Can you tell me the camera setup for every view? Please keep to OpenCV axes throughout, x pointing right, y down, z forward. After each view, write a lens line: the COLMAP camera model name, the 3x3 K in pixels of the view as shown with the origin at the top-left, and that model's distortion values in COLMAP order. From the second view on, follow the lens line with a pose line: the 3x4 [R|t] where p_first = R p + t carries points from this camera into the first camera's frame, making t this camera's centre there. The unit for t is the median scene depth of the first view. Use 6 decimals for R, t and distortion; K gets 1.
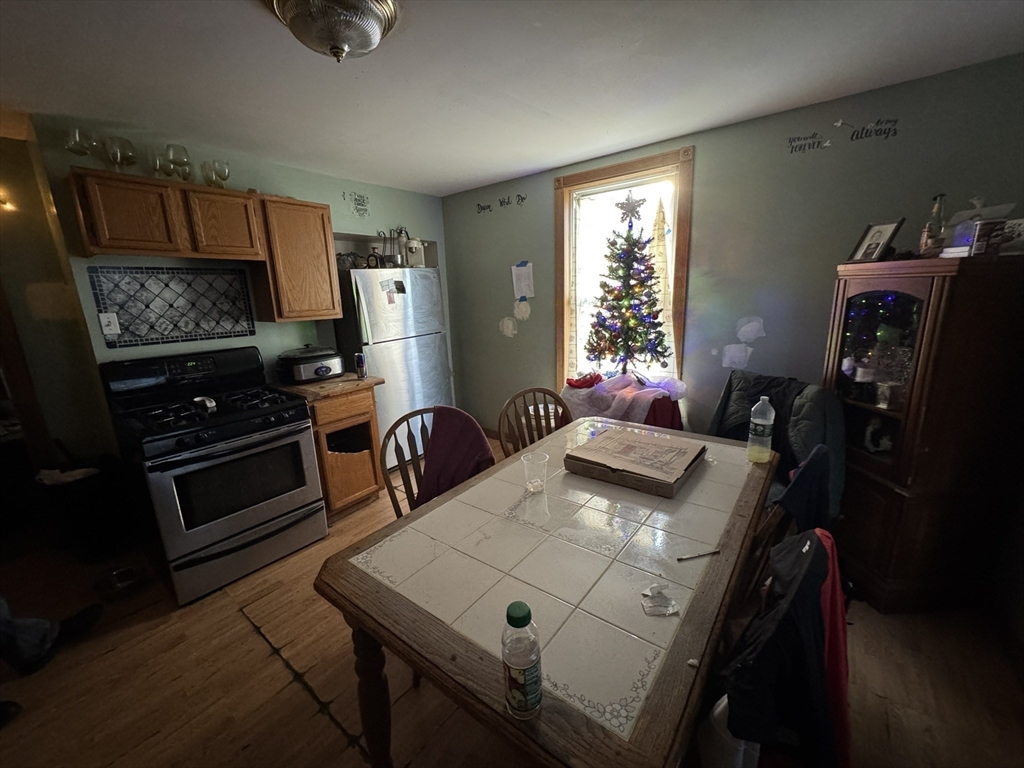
lens RADIAL K [[407.3, 0, 512.0], [0, 407.3, 384.0], [0, 0, 1]] dist [-0.001465, 0.000342]
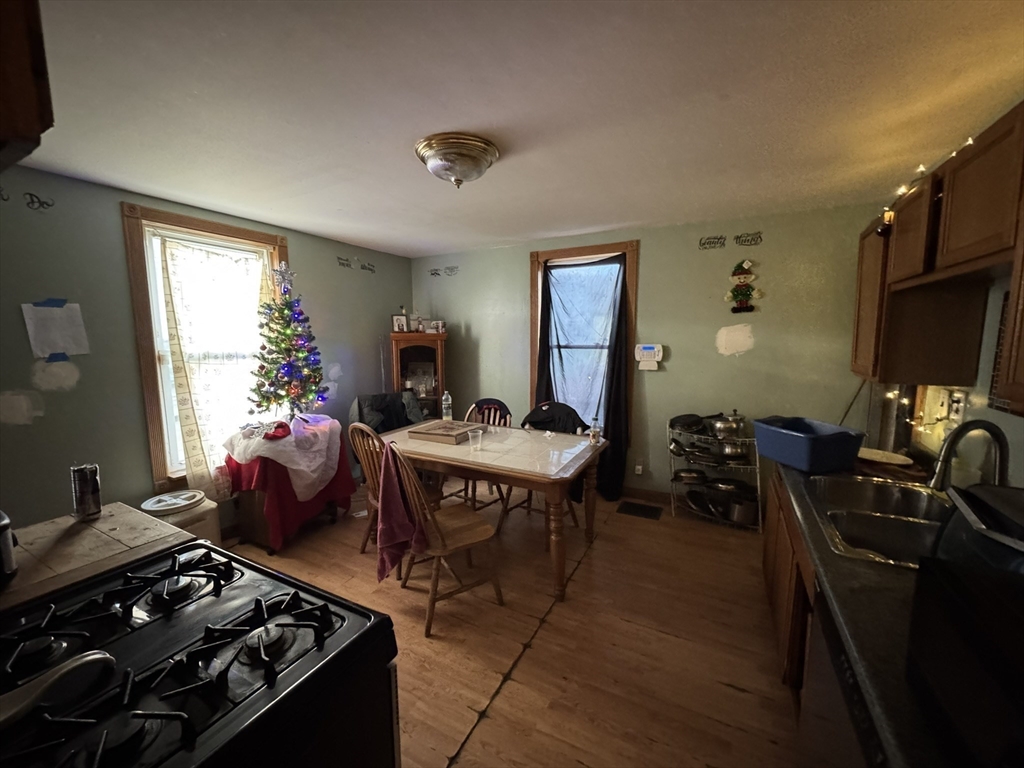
lens RADIAL K [[407.3, 0, 512.0], [0, 407.3, 384.0], [0, 0, 1]] dist [-0.001465, 0.000342]
pose [[-0.178129, -0.079947, 0.980754, -0.851754], [0.229523, 0.965826, 0.120417, -0.101392], [-0.956864, 0.246555, -0.153692, 0.525305]]
